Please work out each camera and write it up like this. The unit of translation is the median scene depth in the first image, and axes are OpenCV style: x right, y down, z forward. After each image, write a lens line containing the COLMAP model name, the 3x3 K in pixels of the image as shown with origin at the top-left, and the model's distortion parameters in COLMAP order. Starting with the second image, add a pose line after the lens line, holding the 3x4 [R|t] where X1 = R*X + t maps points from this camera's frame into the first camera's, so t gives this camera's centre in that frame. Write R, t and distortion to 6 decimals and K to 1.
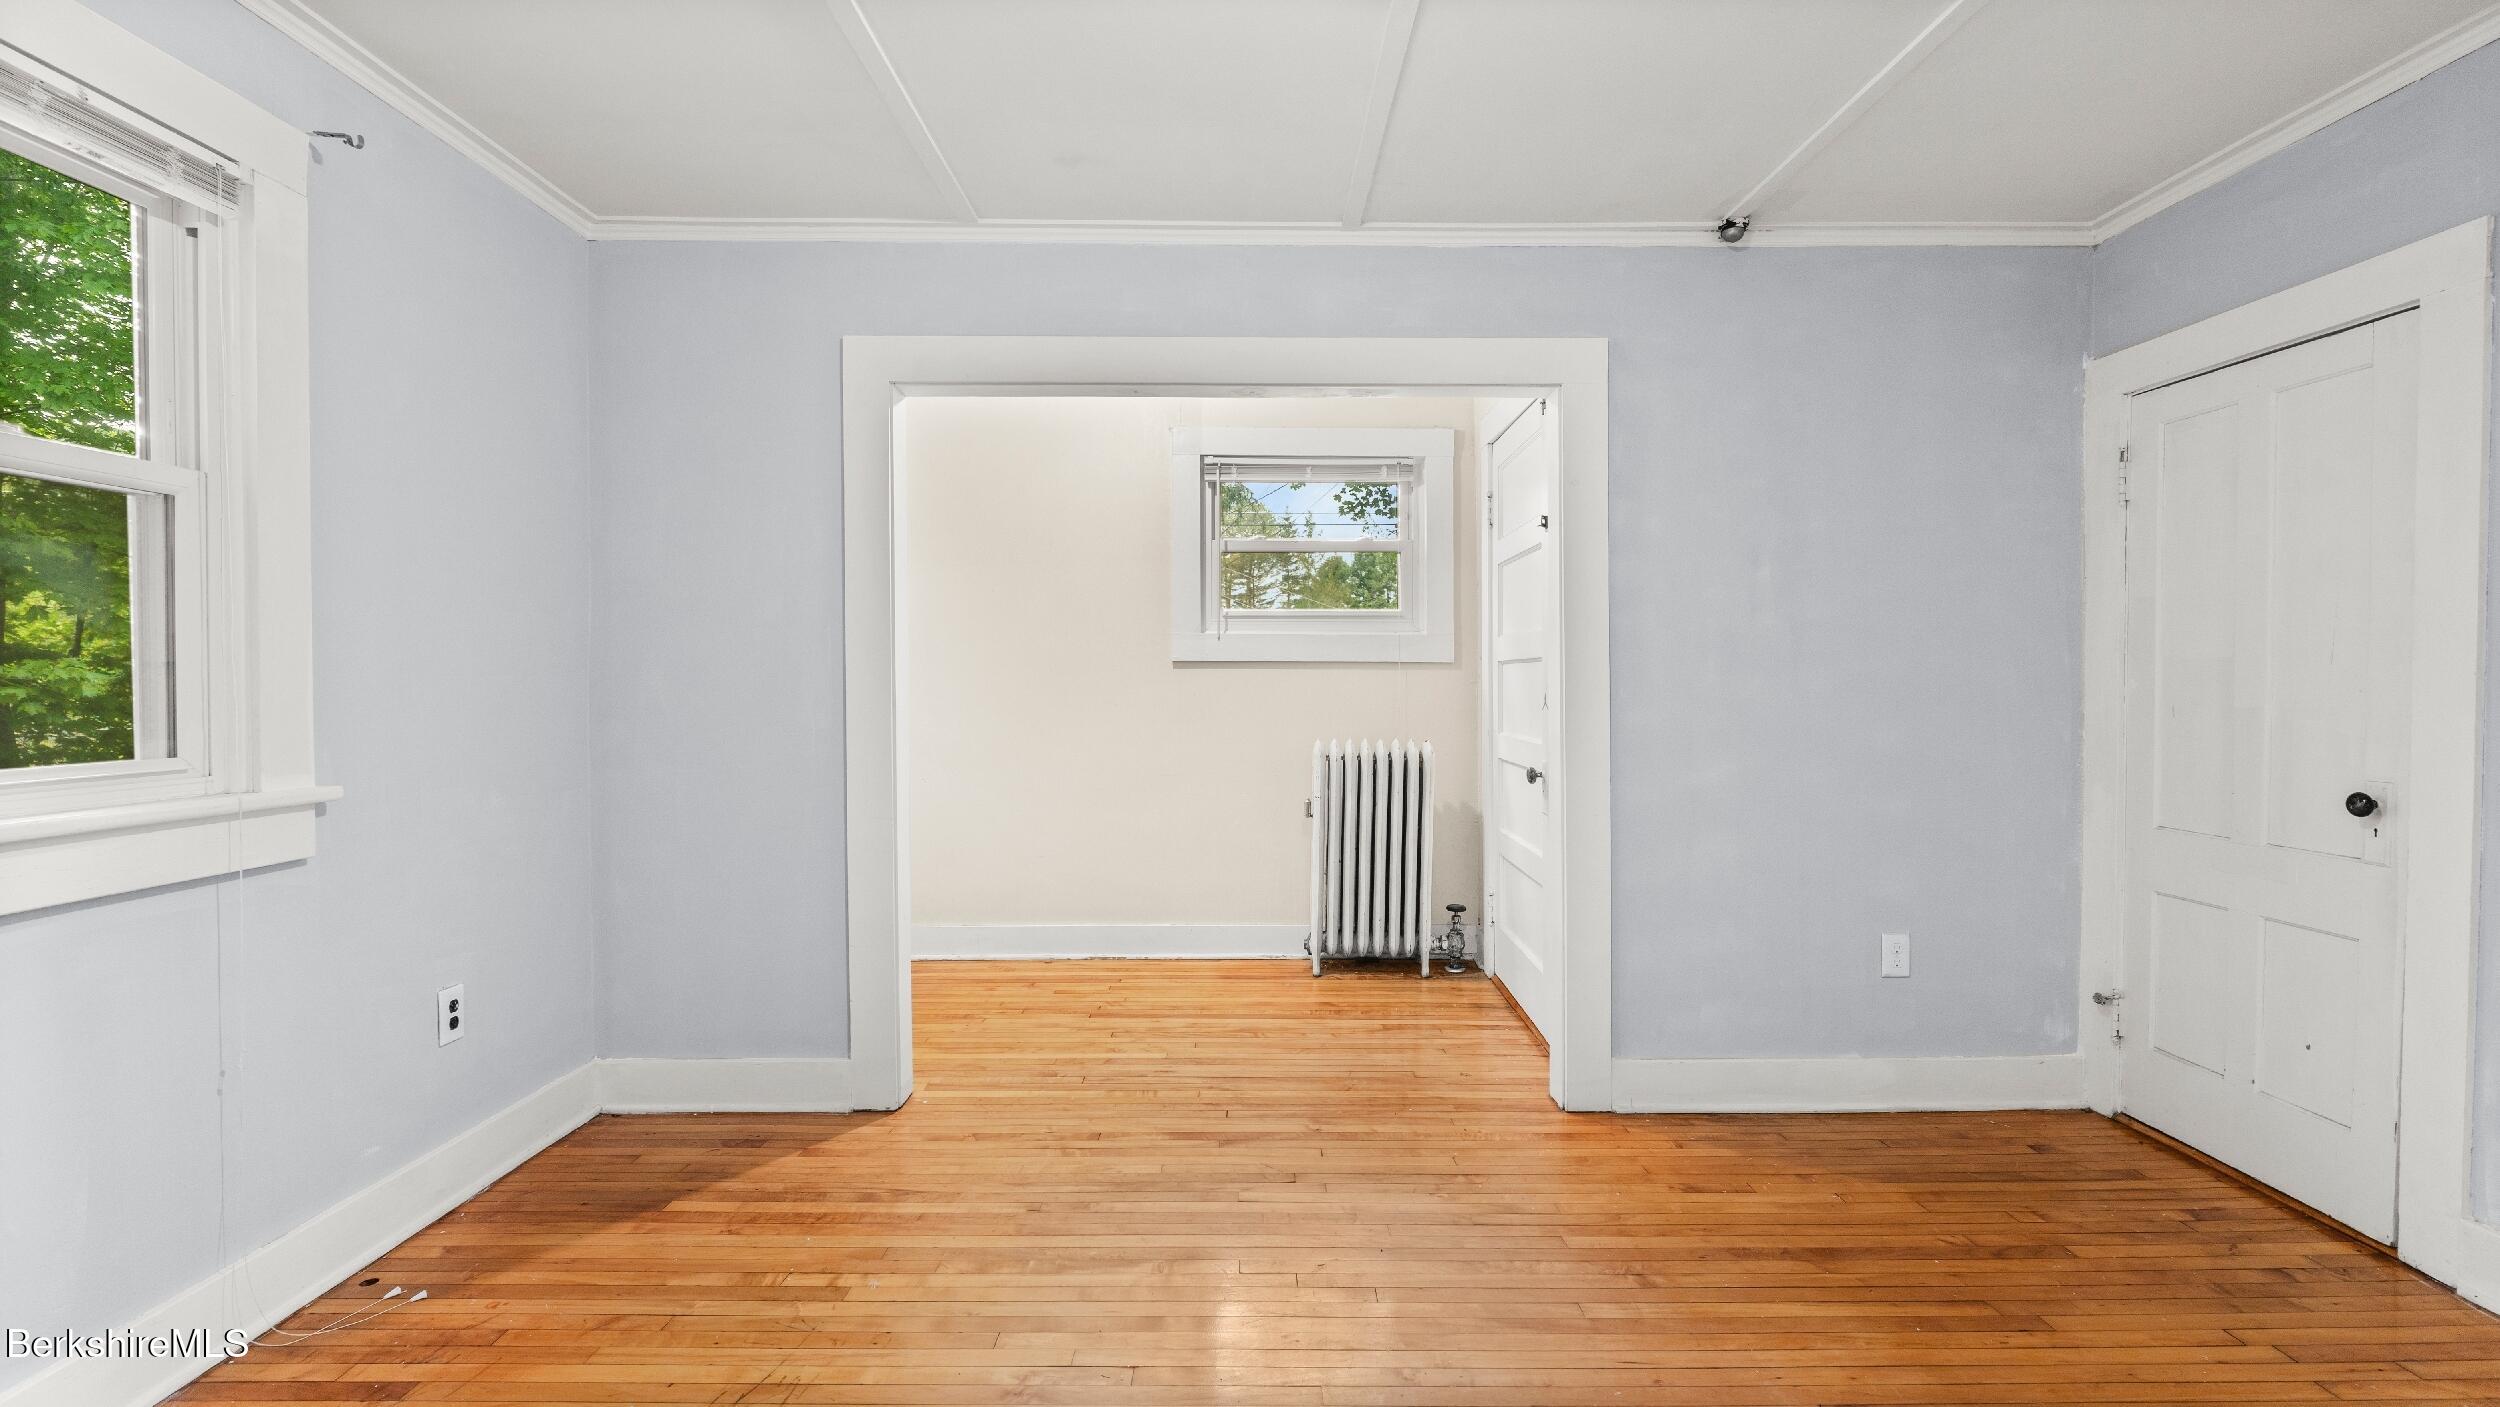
lens RADIAL K [[1115.3, 0, 1248.2], [0, 1115.3, 707.1], [0, 0, 1]] dist [-0.008836, 0.000004]
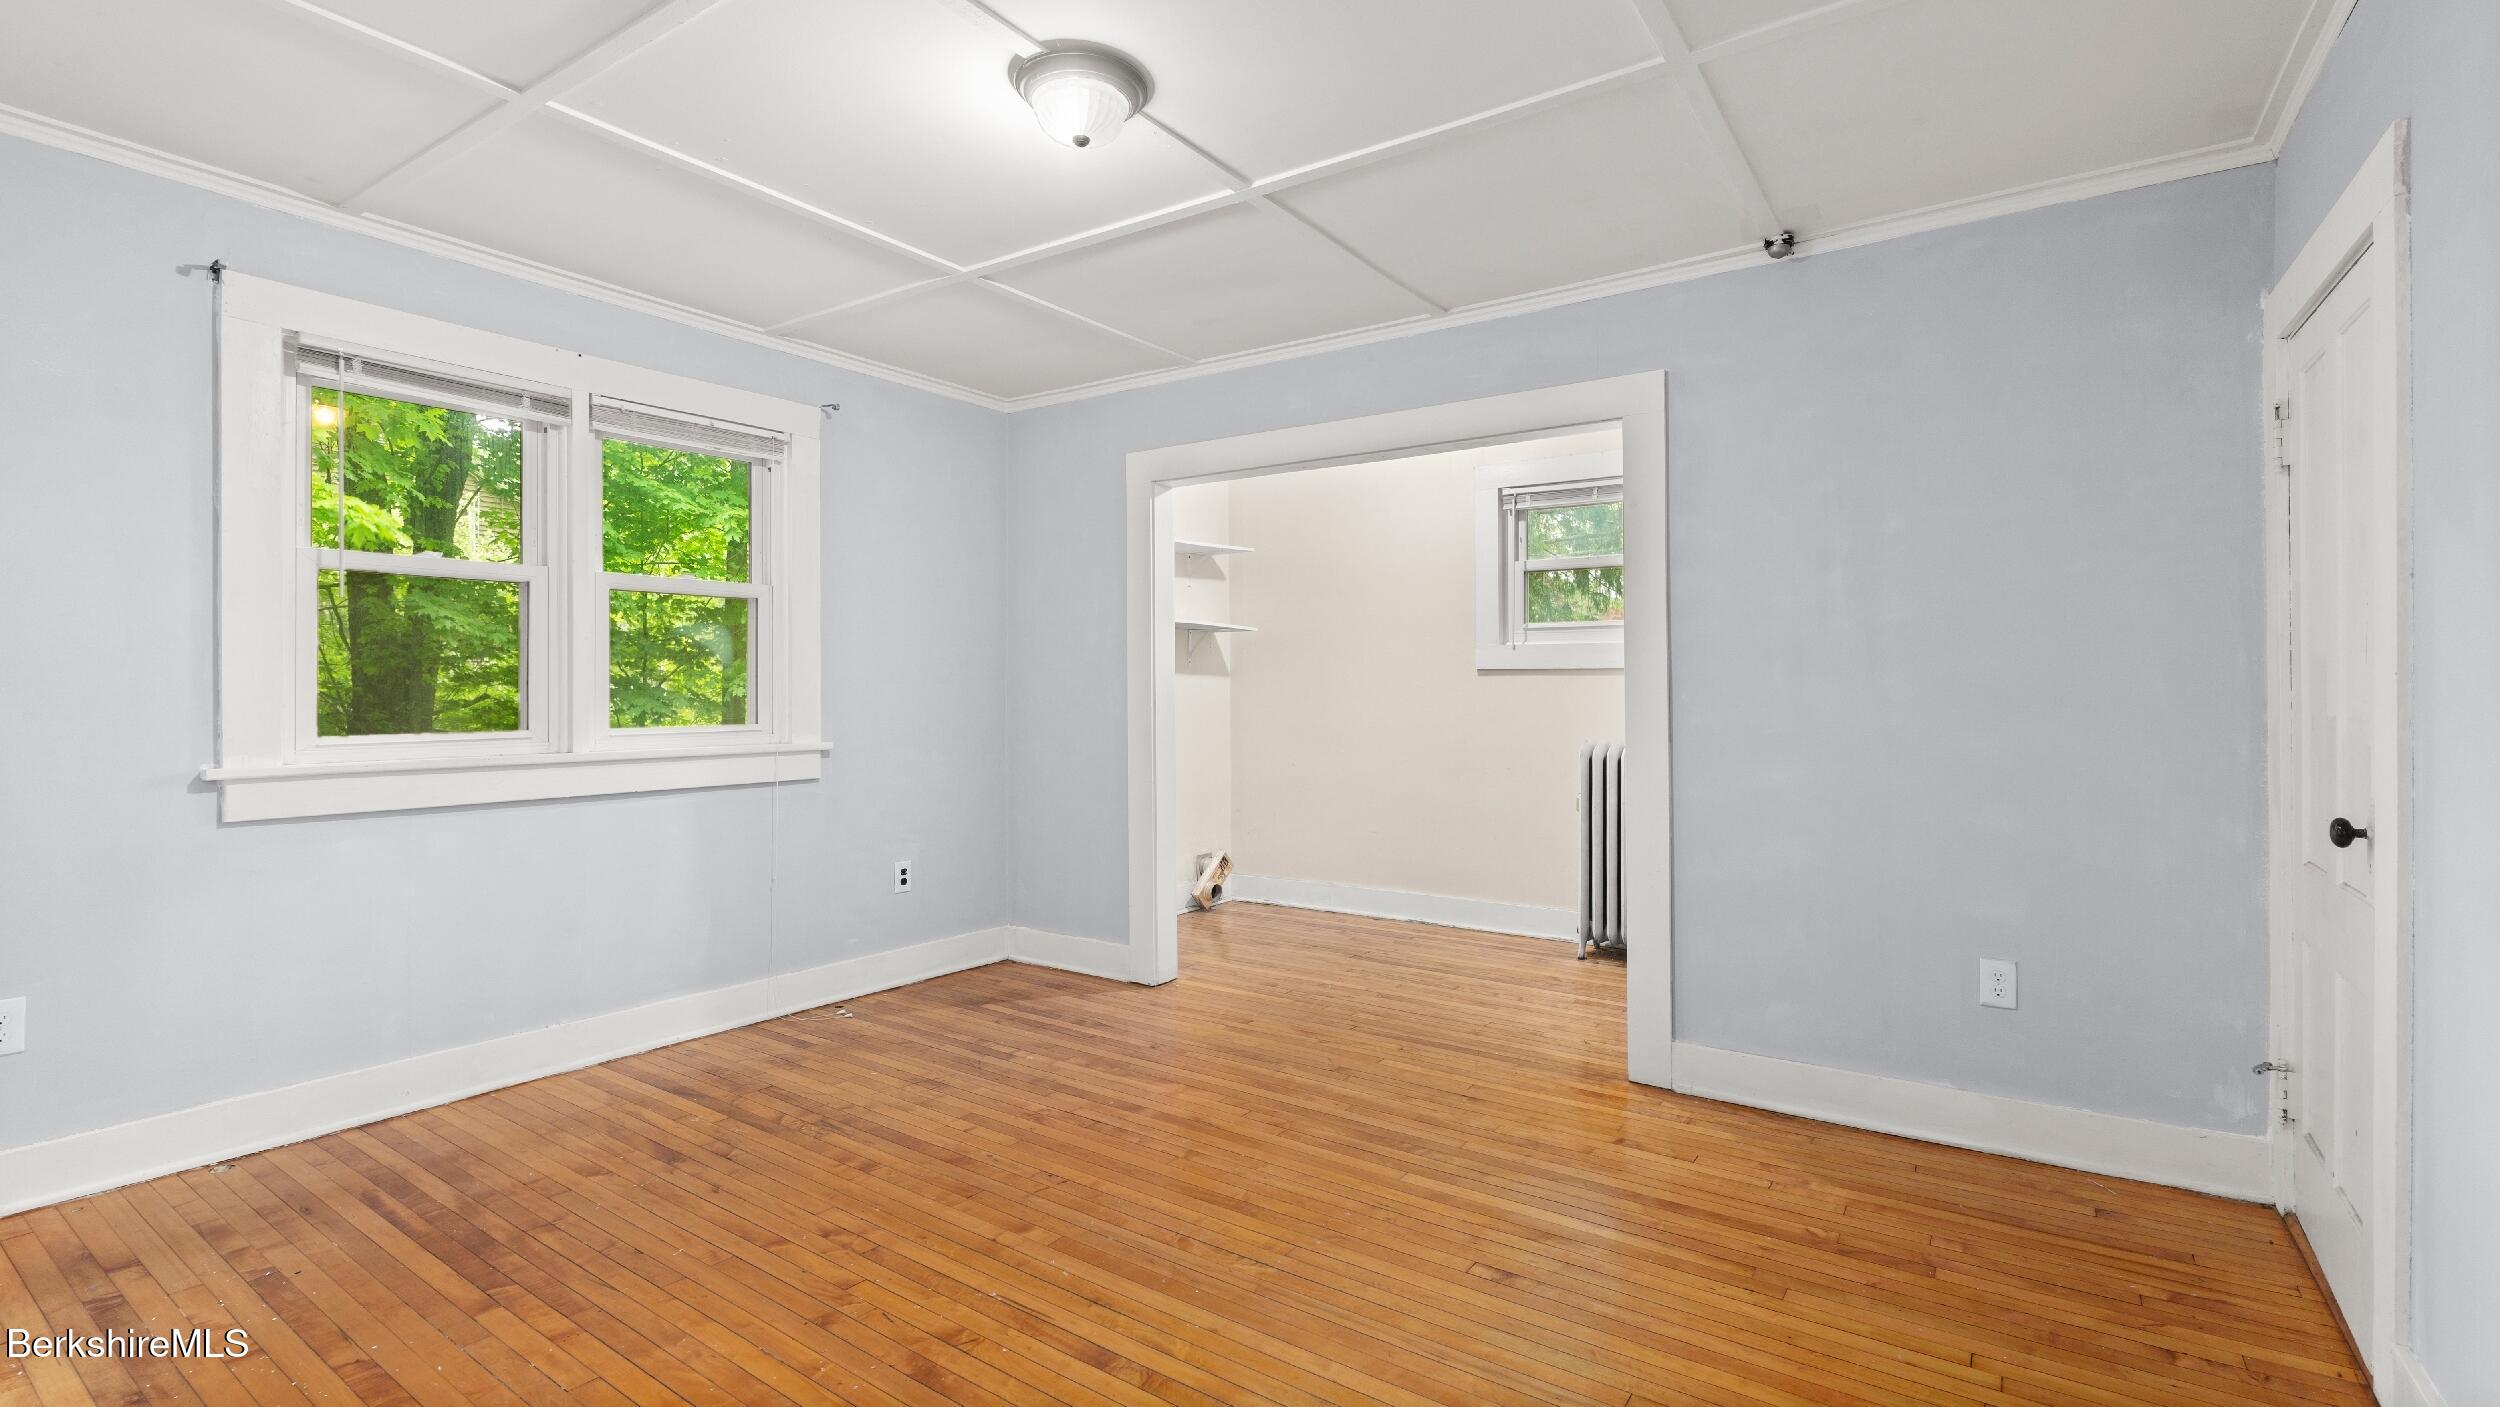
lens RADIAL K [[1115.3, 0, 1249.4], [0, 1115.3, 694.8], [0, 0, 1]] dist [-0.008836, 0.000004]
pose [[0.818691, 0.002282, -0.574229, 0.691041], [-0.012120, 0.999838, -0.013305, 0.005261], [0.574106, 0.017852, 0.818586, -0.126719]]
